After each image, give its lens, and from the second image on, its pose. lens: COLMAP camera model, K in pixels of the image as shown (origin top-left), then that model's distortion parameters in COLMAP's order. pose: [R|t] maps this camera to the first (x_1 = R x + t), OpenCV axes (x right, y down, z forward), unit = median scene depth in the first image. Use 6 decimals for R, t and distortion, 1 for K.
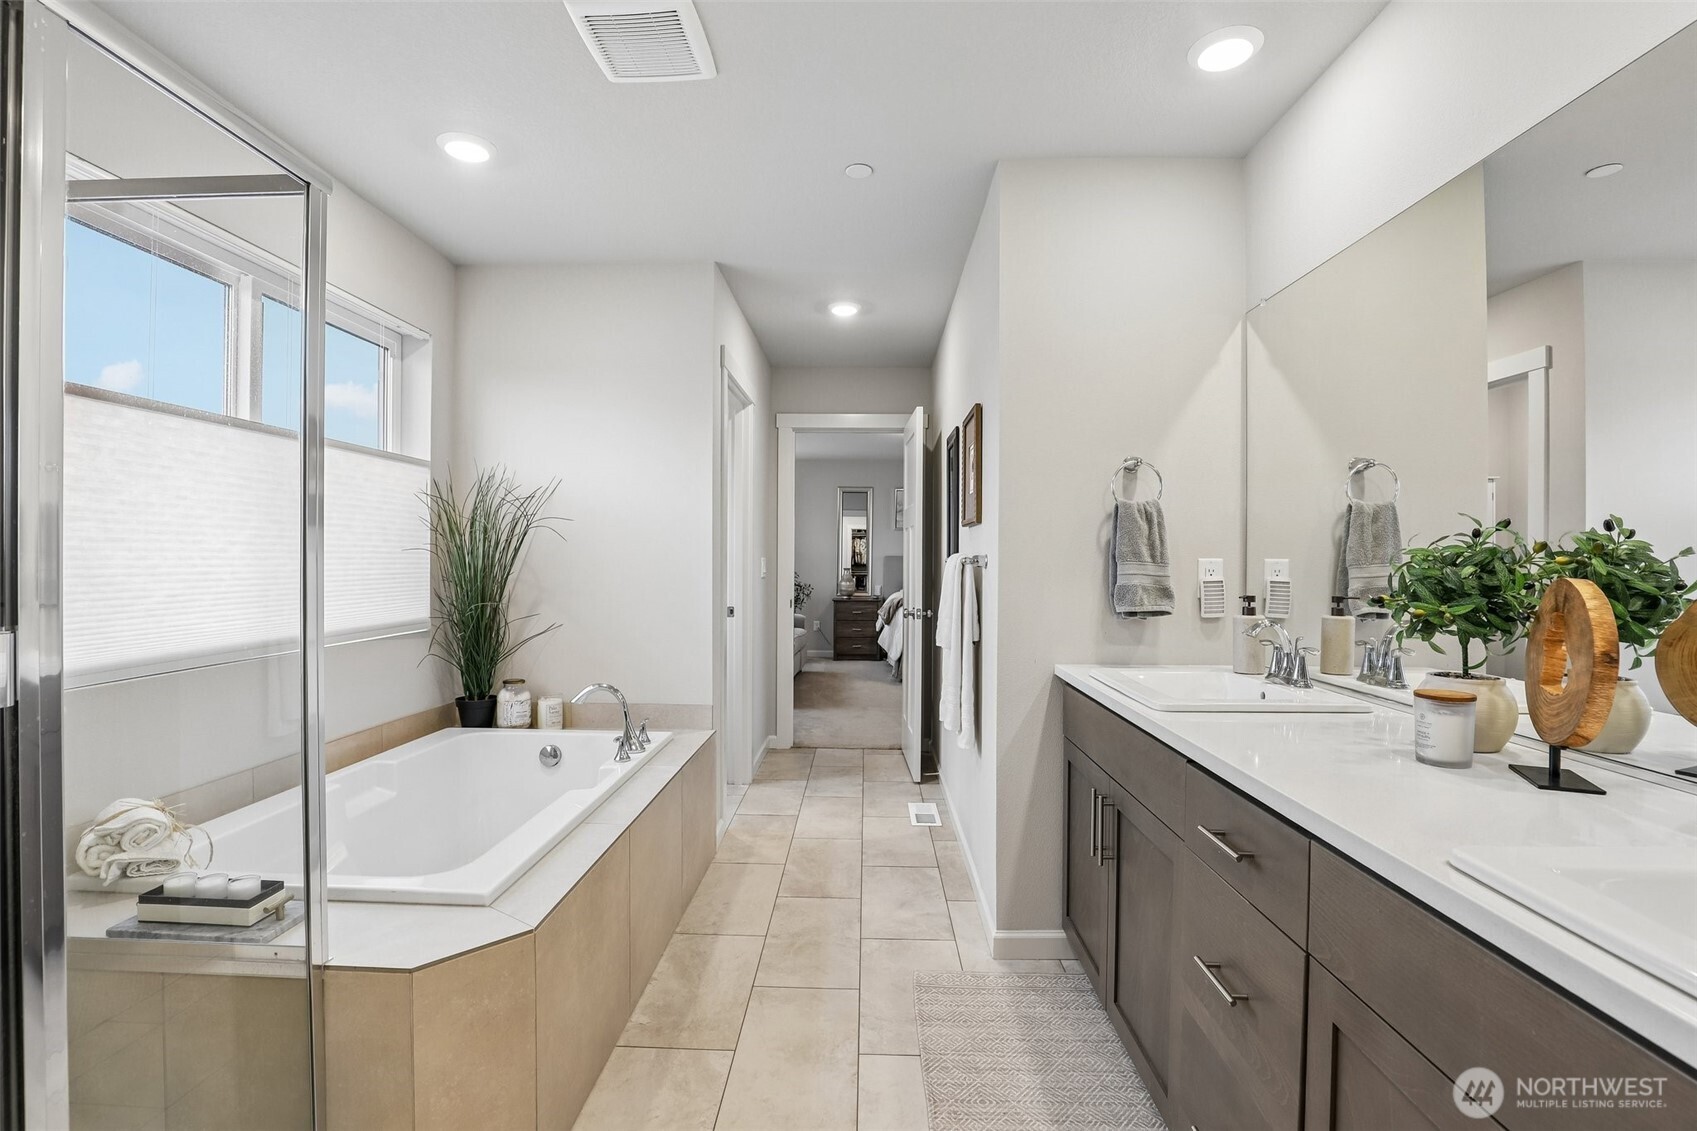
lens RADIAL K [[780.9, 0, 830.4], [0, 780.9, 567.9], [0, 0, 1]] dist [-0.017394, 0.005846]
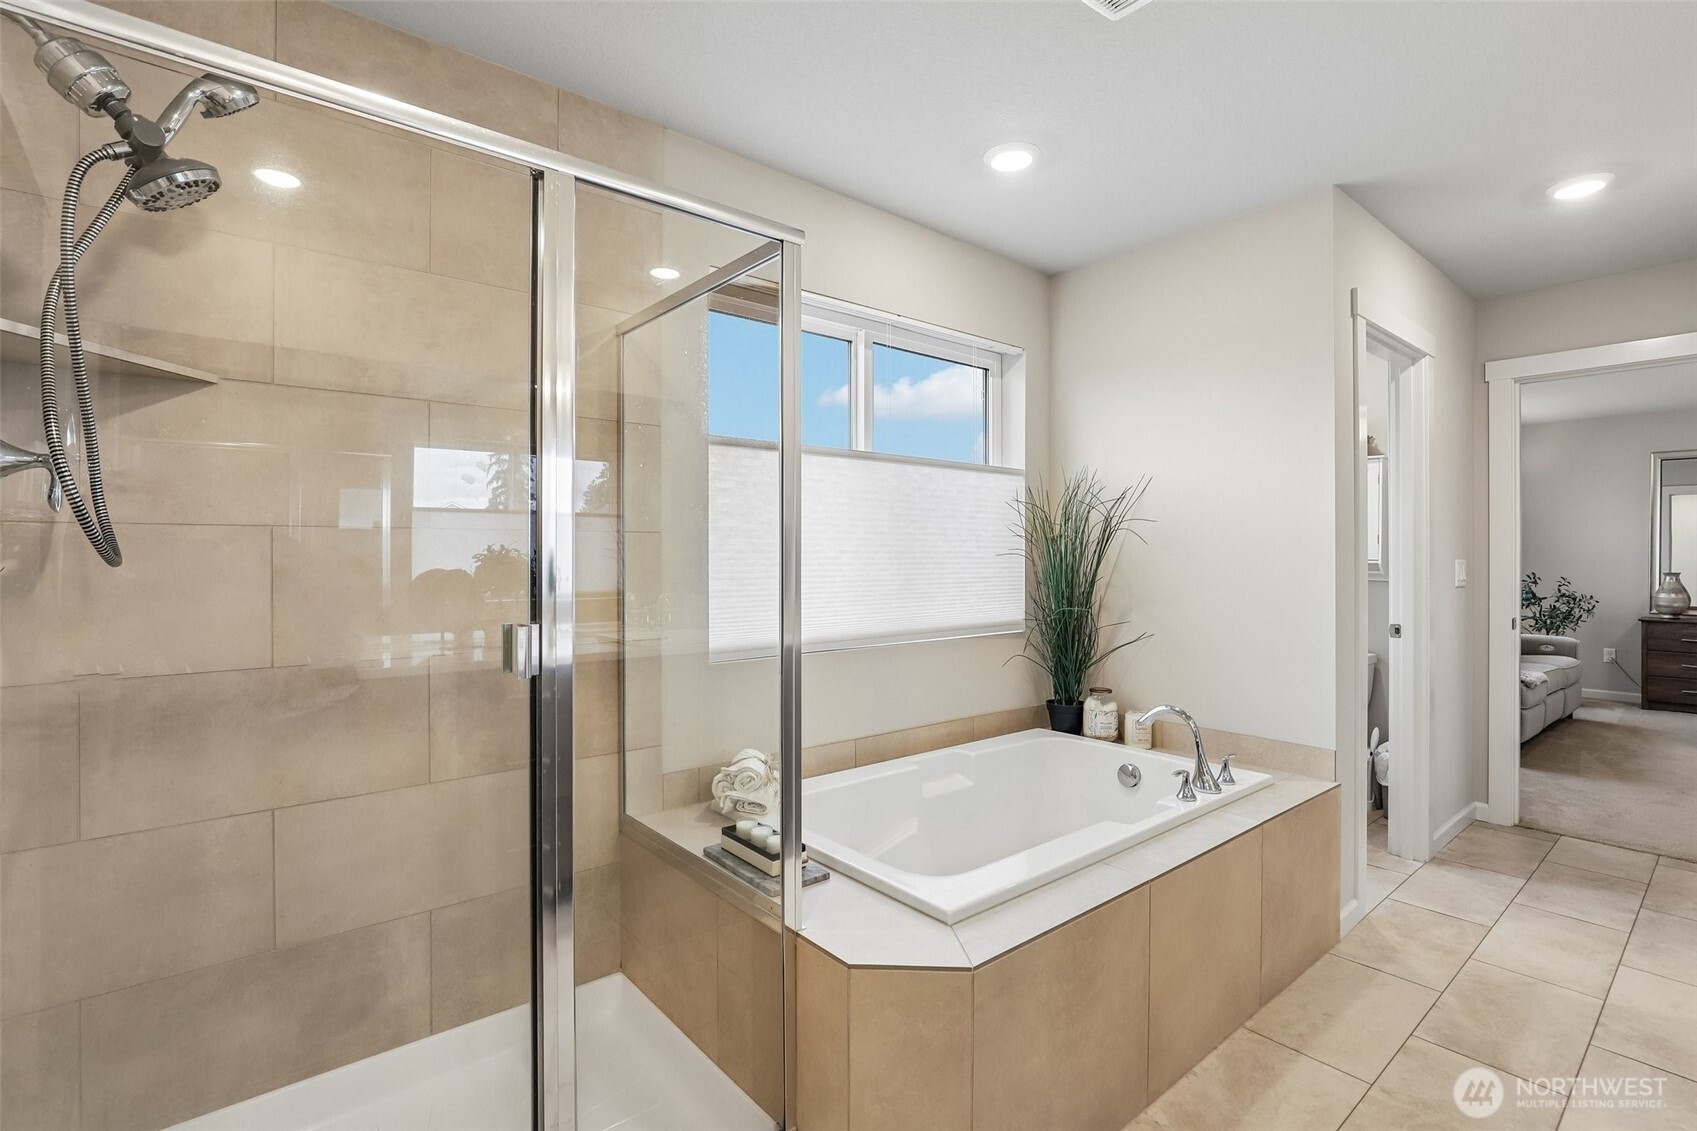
lens RADIAL K [[780.9, 0, 838.8], [0, 780.9, 559.7], [0, 0, 1]] dist [-0.017394, 0.005846]
pose [[0.678908, -0.002939, -0.734217, 0.084252], [-0.005187, 0.999948, -0.008799, -0.006055], [0.734205, 0.009782, 0.678858, 0.108543]]
